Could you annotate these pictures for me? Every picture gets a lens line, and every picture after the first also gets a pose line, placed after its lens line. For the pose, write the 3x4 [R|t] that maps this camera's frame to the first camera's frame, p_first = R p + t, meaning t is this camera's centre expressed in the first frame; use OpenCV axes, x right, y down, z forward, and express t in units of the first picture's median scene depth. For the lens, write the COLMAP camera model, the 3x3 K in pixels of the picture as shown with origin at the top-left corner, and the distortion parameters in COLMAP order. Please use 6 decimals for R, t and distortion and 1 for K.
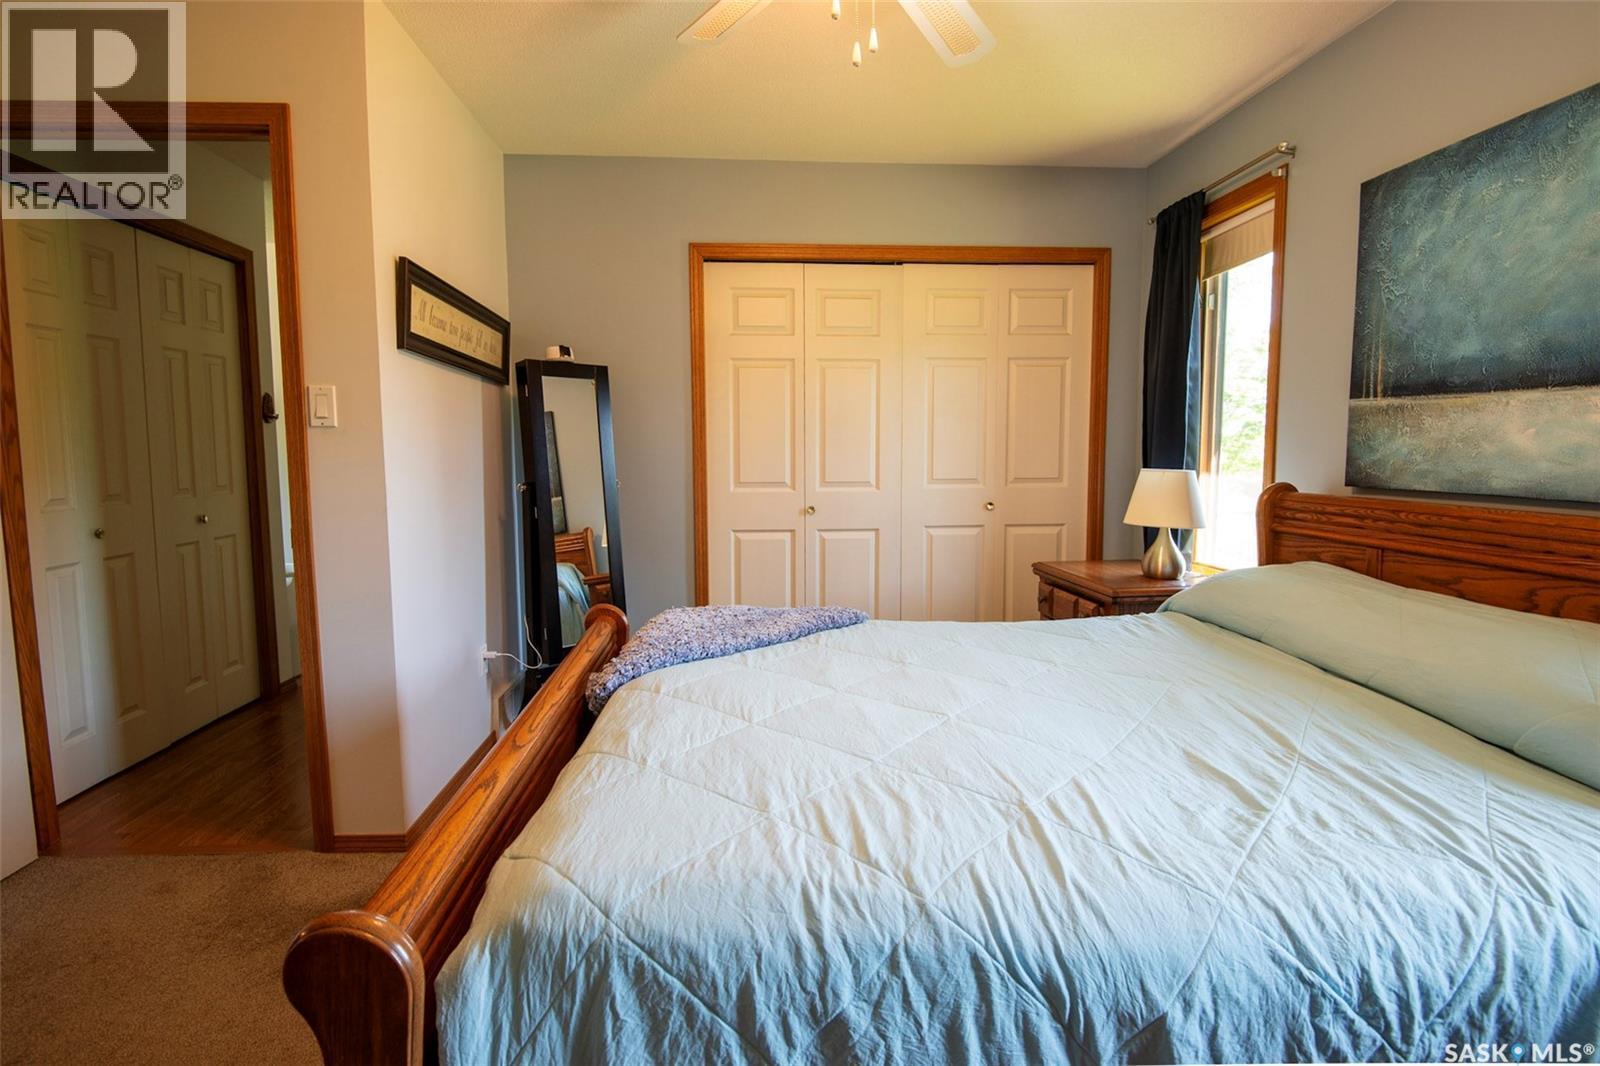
lens RADIAL K [[774.9, 0, 811.3], [0, 774.9, 527.3], [0, 0, 1]] dist [-0.002339, -0.001601]
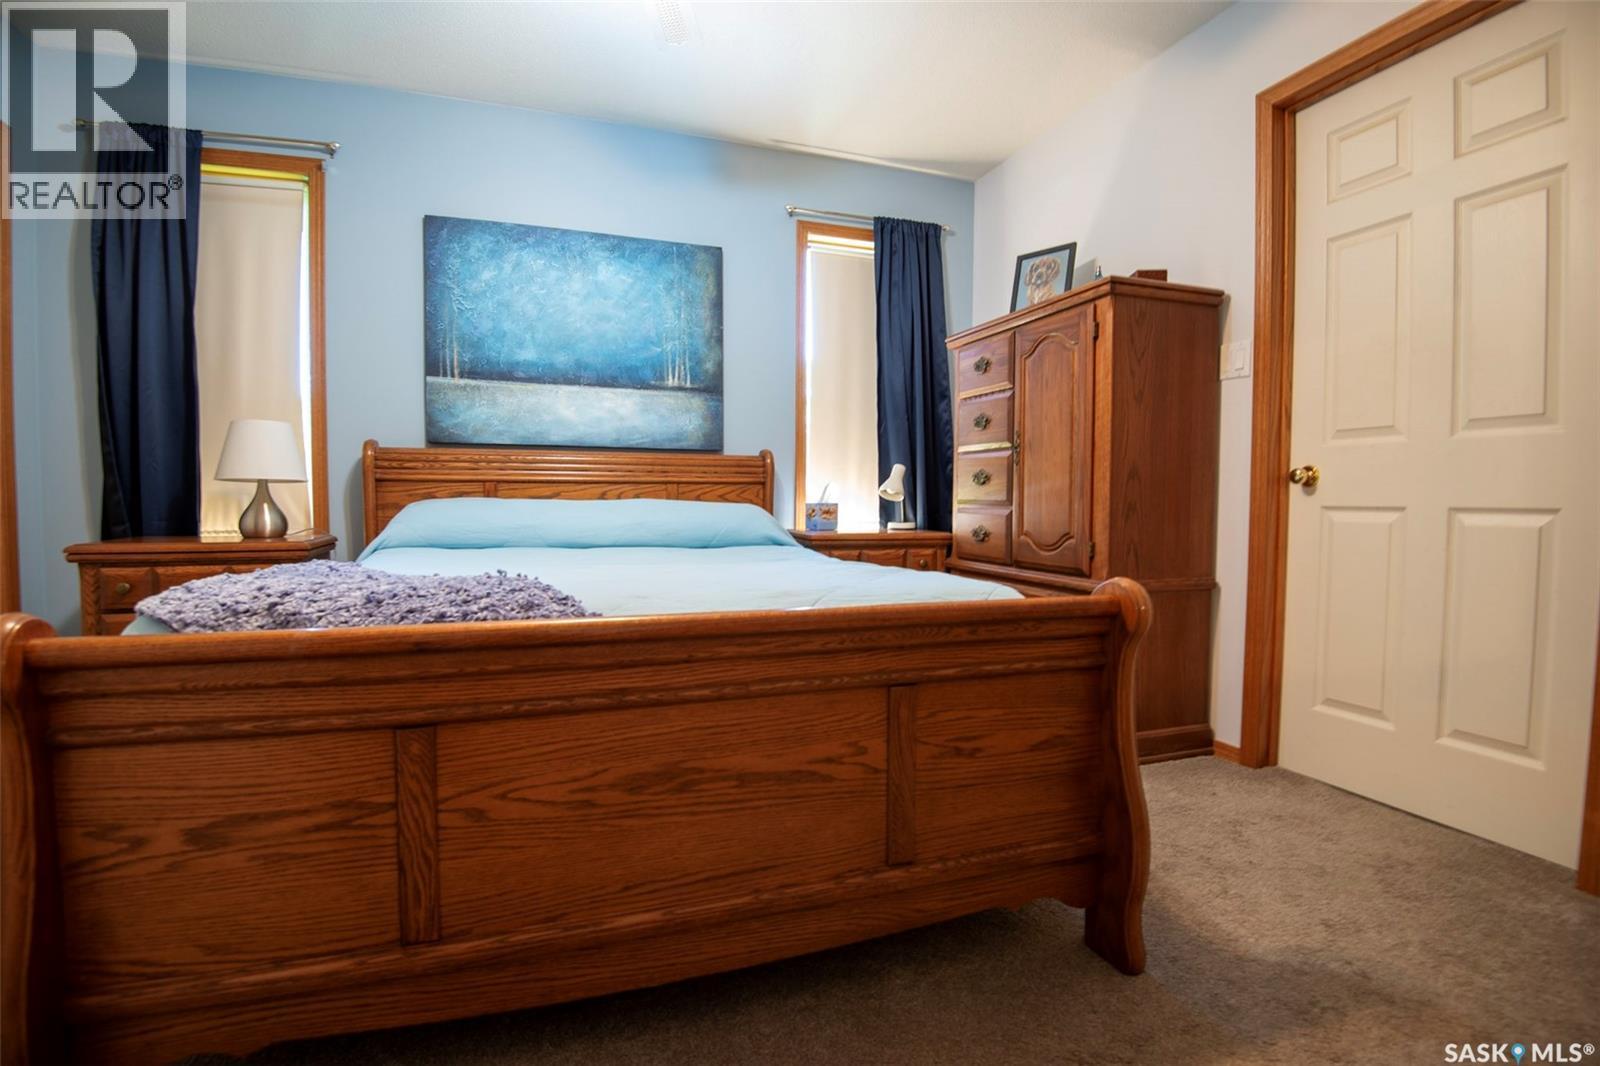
lens RADIAL K [[774.9, 0, 796.2], [0, 774.9, 527.2], [0, 0, 1]] dist [-0.002339, -0.001601]
pose [[-0.215757, -0.037047, 0.975744, -0.754031], [0.094533, 0.993793, 0.058635, 0.073750], [-0.971860, 0.104891, -0.210916, 0.717305]]
